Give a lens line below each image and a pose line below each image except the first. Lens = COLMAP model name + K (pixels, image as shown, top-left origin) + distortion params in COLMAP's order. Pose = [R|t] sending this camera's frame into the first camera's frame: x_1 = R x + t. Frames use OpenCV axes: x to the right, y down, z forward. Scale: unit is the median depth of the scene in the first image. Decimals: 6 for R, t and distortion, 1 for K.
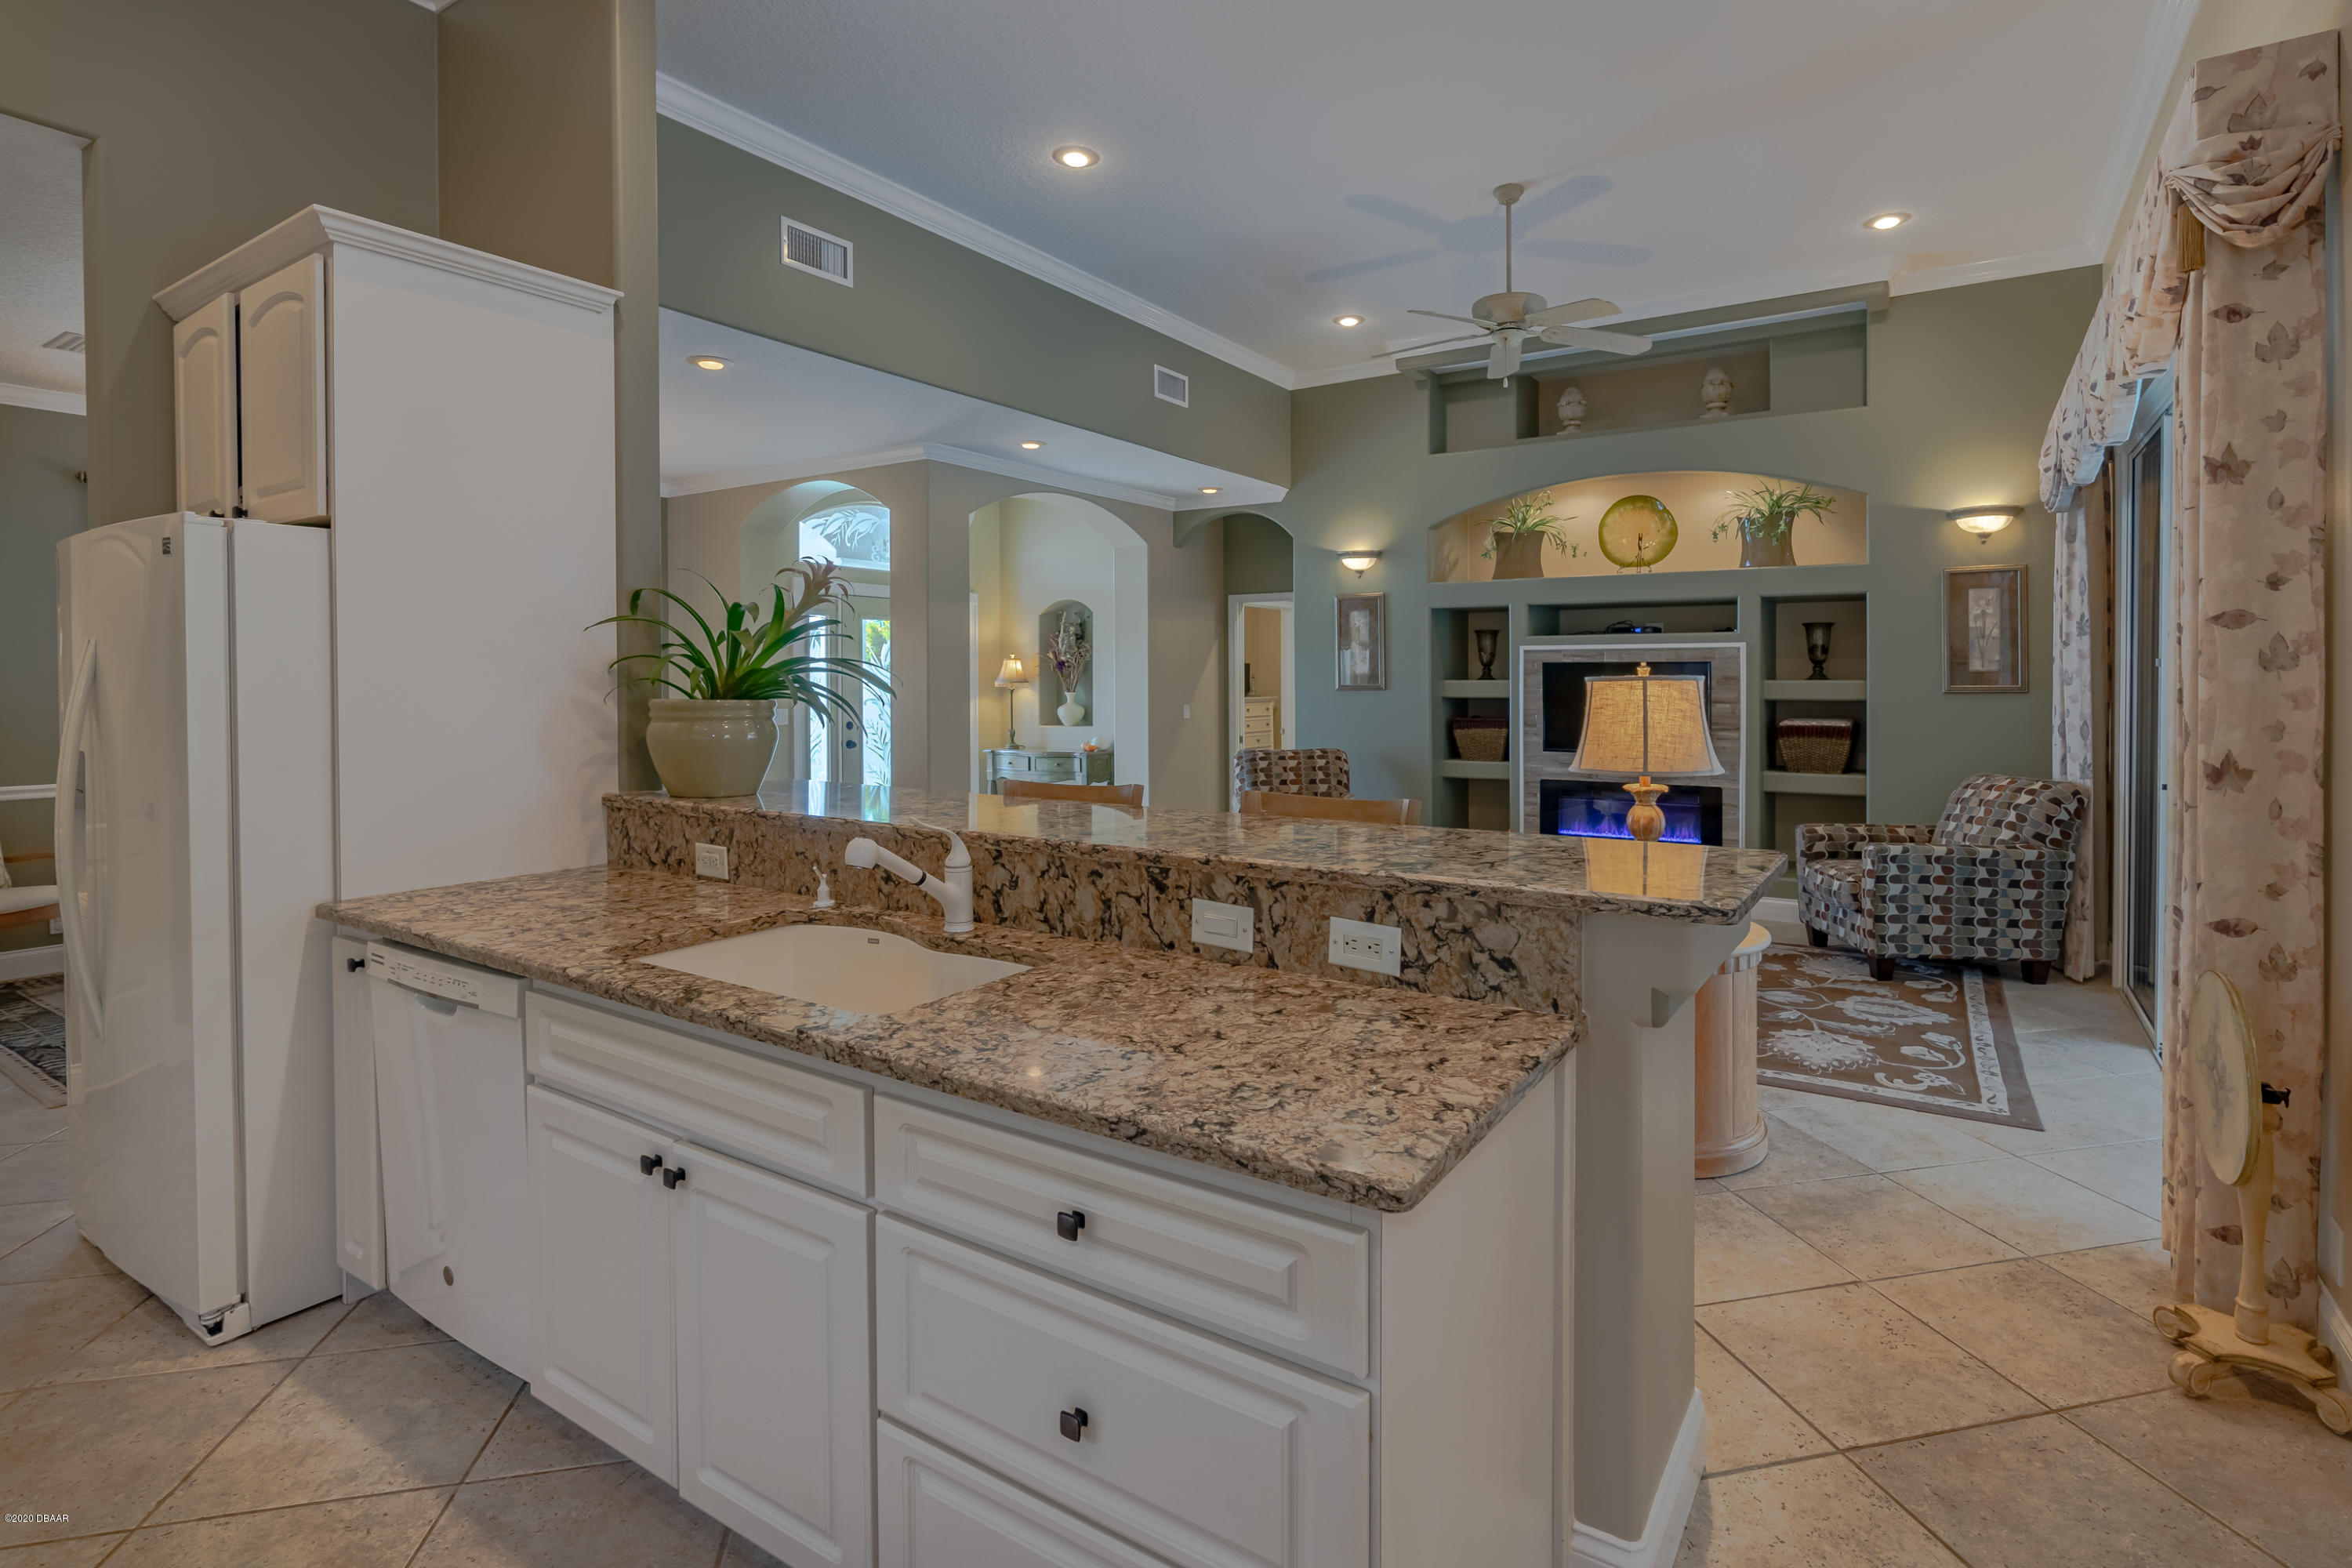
lens RADIAL K [[1092.2, 0, 1233.1], [0, 1092.2, 692.6], [0, 0, 1]] dist [-0.004867, 0.000950]
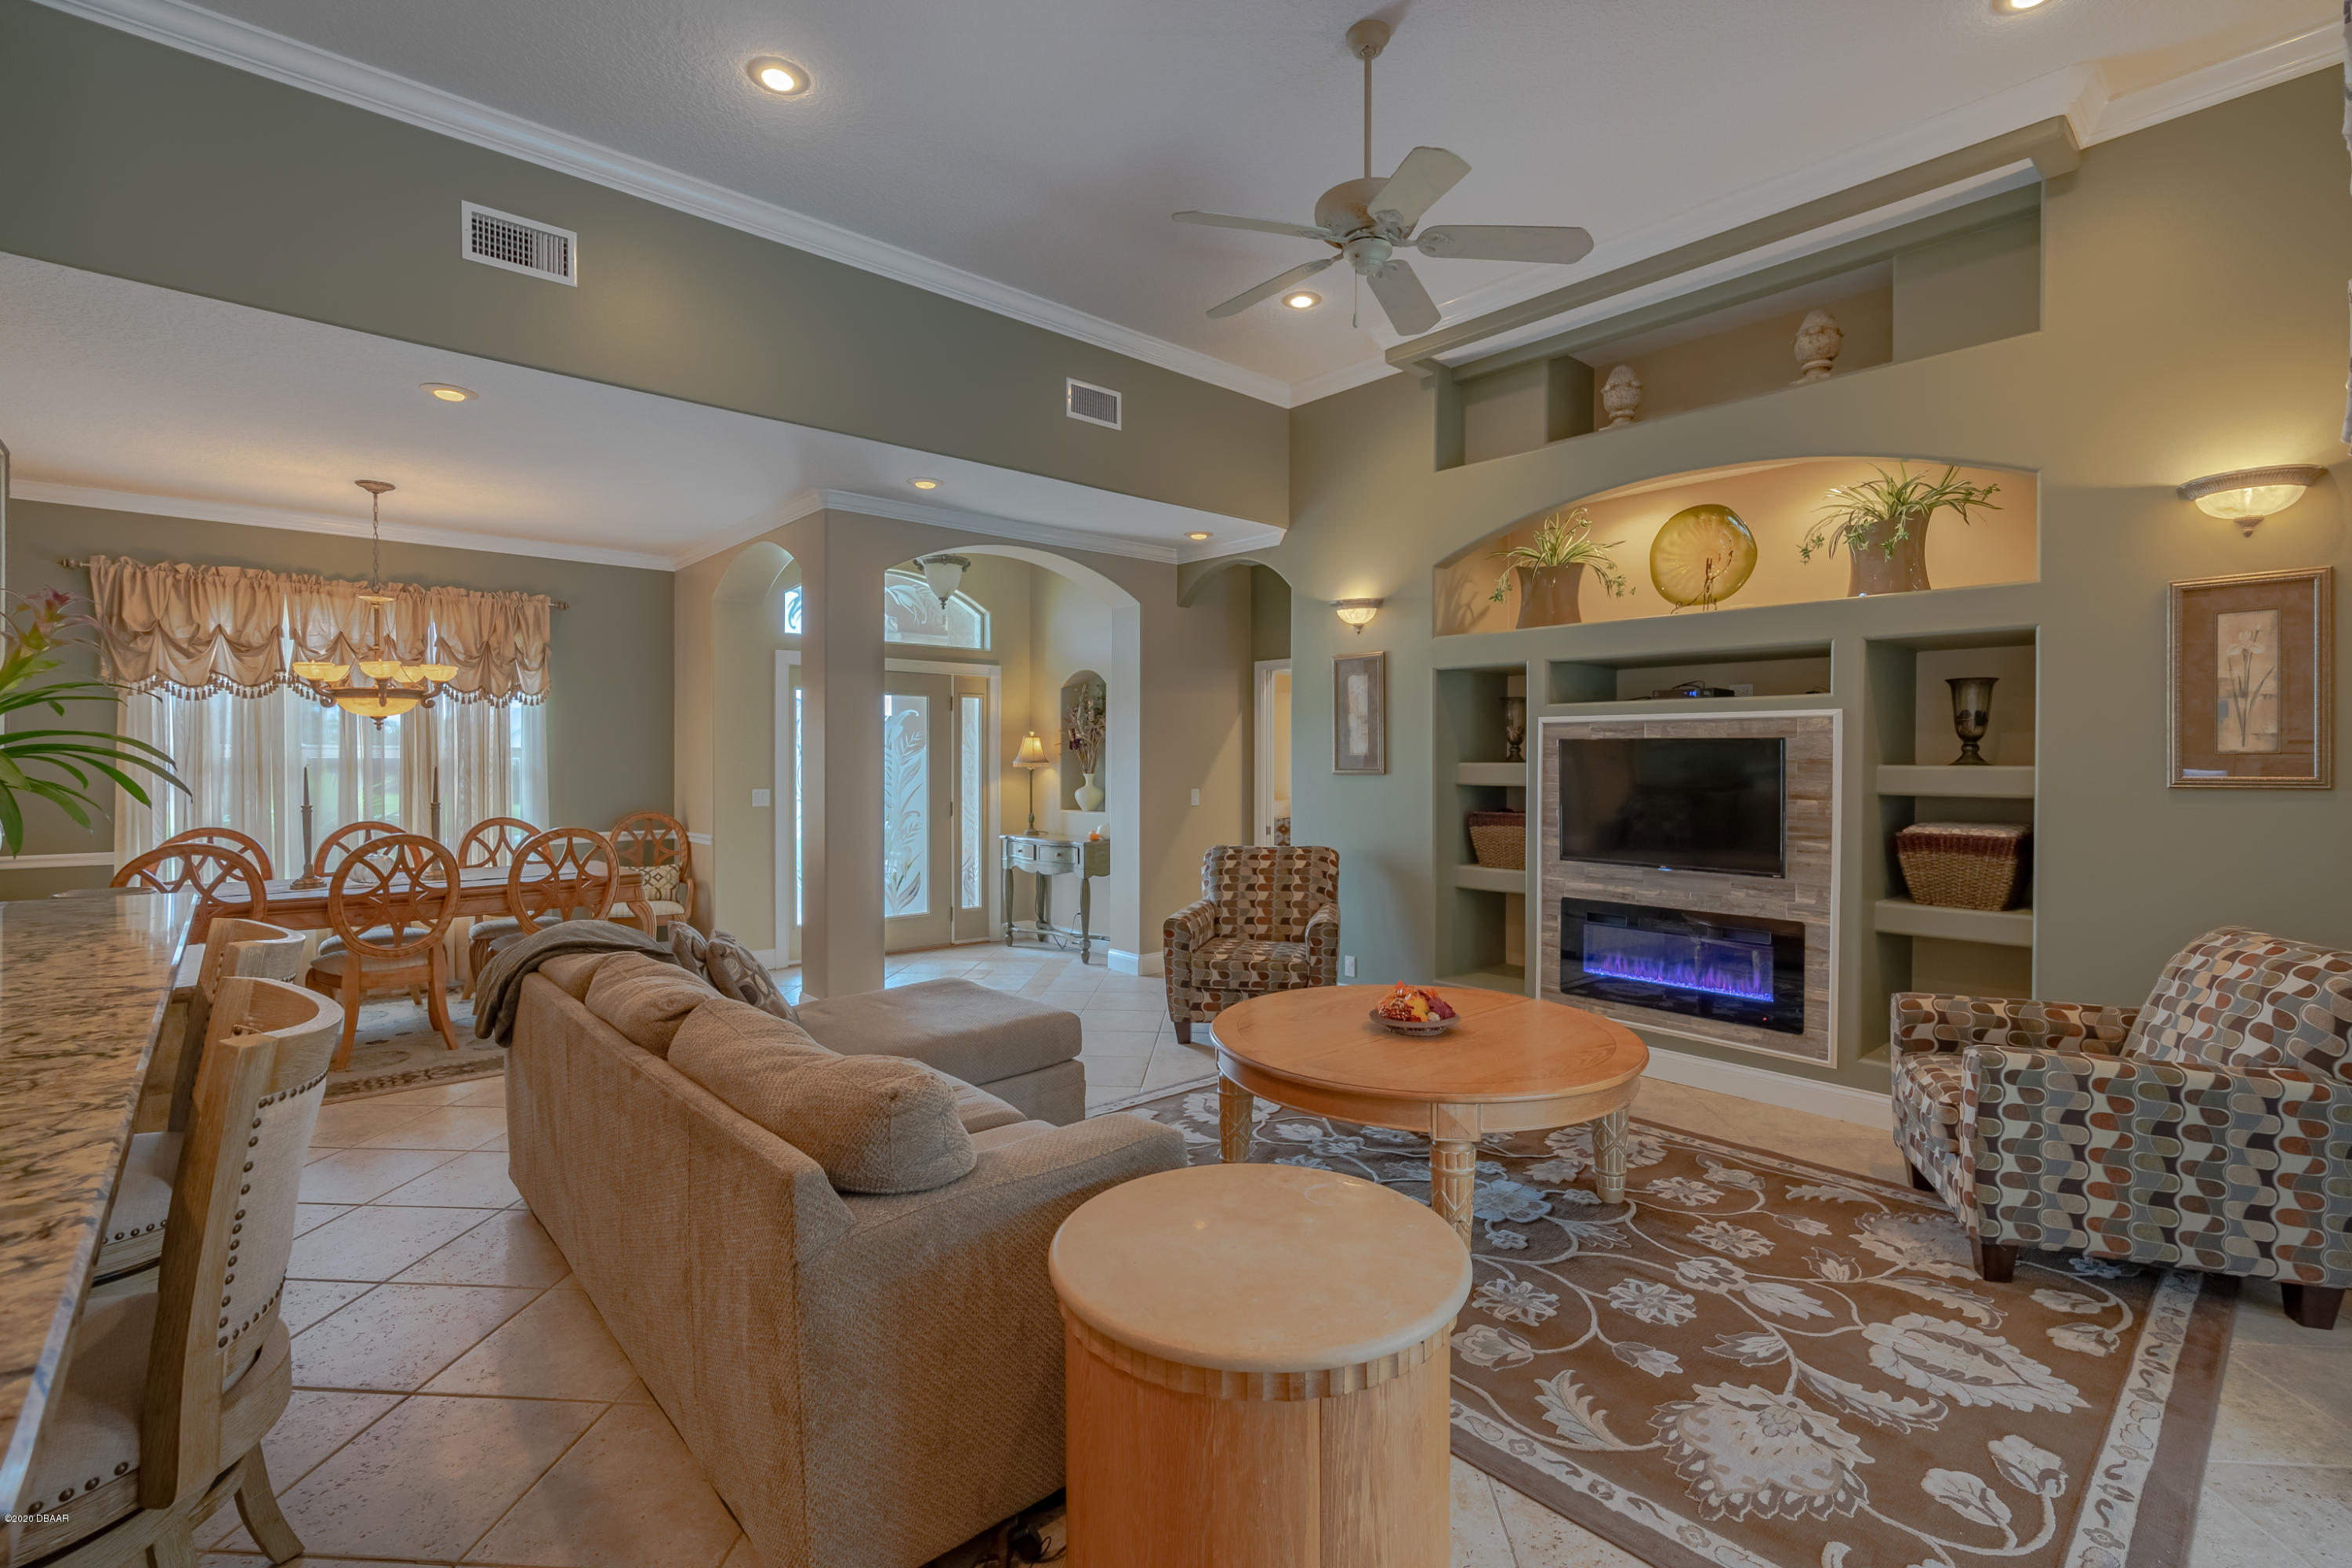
lens RADIAL K [[1092.2, 0, 1174.2], [0, 1092.2, 776.8], [0, 0, 1]] dist [-0.004867, 0.000950]
pose [[0.968278, 0.006936, -0.249777, 0.235343], [-0.005567, 0.999965, 0.006189, -0.005835], [0.249812, -0.004603, 0.968284, 0.243863]]
